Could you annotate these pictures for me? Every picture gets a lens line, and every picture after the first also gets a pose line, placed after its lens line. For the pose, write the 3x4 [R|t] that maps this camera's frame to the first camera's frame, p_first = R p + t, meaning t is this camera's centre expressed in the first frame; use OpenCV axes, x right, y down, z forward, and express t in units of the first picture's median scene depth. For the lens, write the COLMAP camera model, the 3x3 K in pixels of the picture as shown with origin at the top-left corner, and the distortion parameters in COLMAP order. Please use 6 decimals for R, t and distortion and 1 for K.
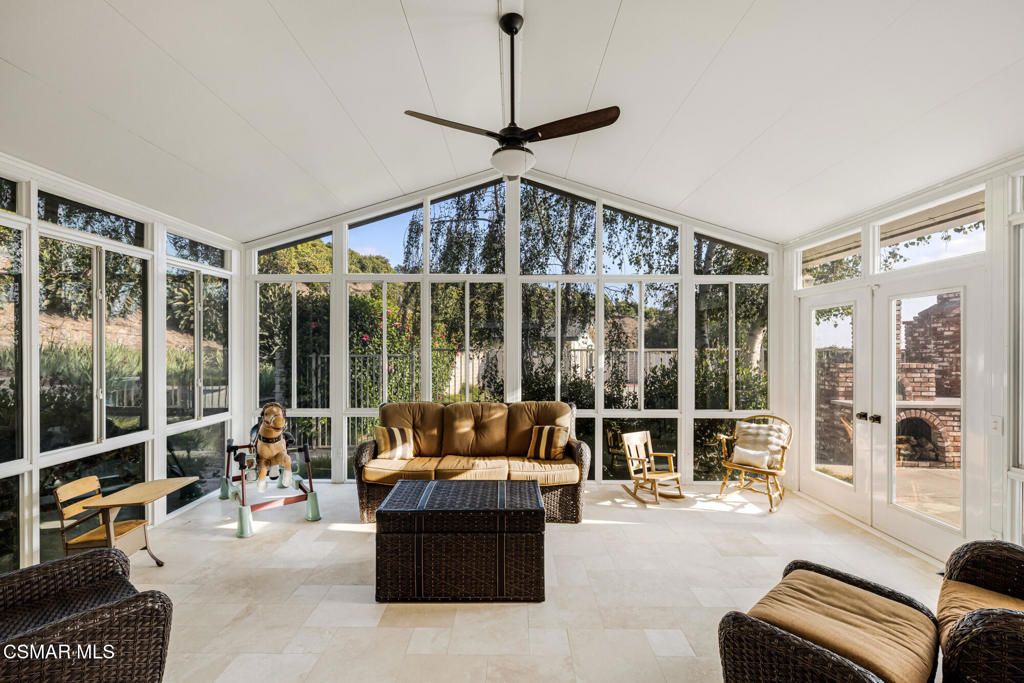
lens RADIAL K [[432.2, 0, 516.8], [0, 432.2, 345.0], [0, 0, 1]] dist [-0.000038, 0.000063]
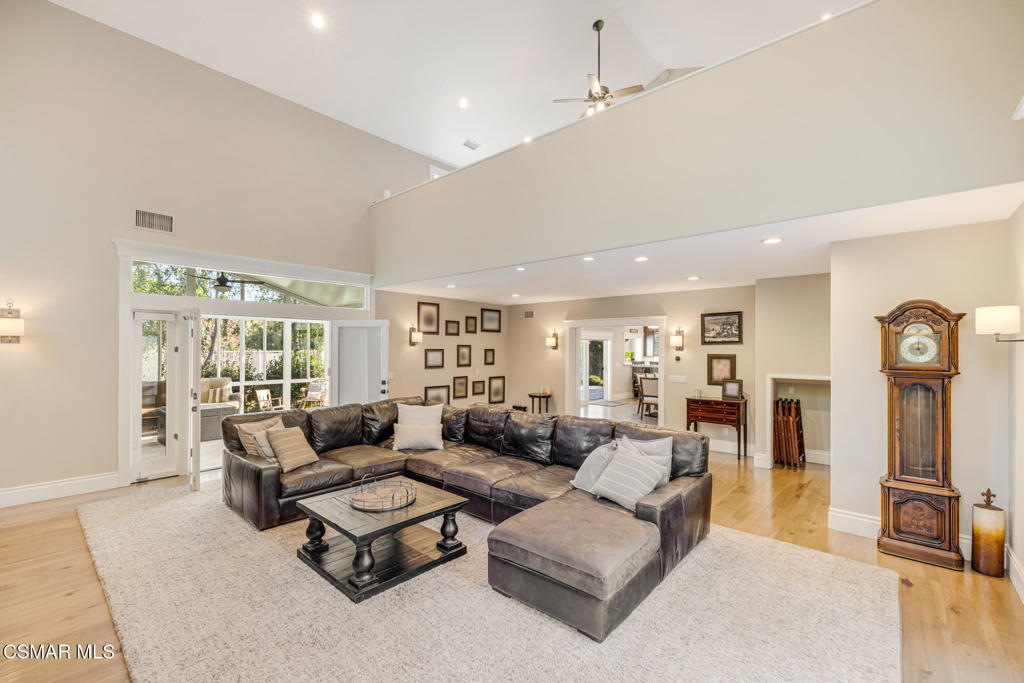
lens RADIAL K [[432.2, 0, 516.8], [0, 432.2, 345.0], [0, 0, 1]] dist [-0.000038, 0.000063]
pose [[0.649763, 0.005559, 0.760117, -0.530374], [-0.001565, 0.999981, -0.005975, -0.015505], [-0.760135, 0.002693, 0.649759, -1.341949]]
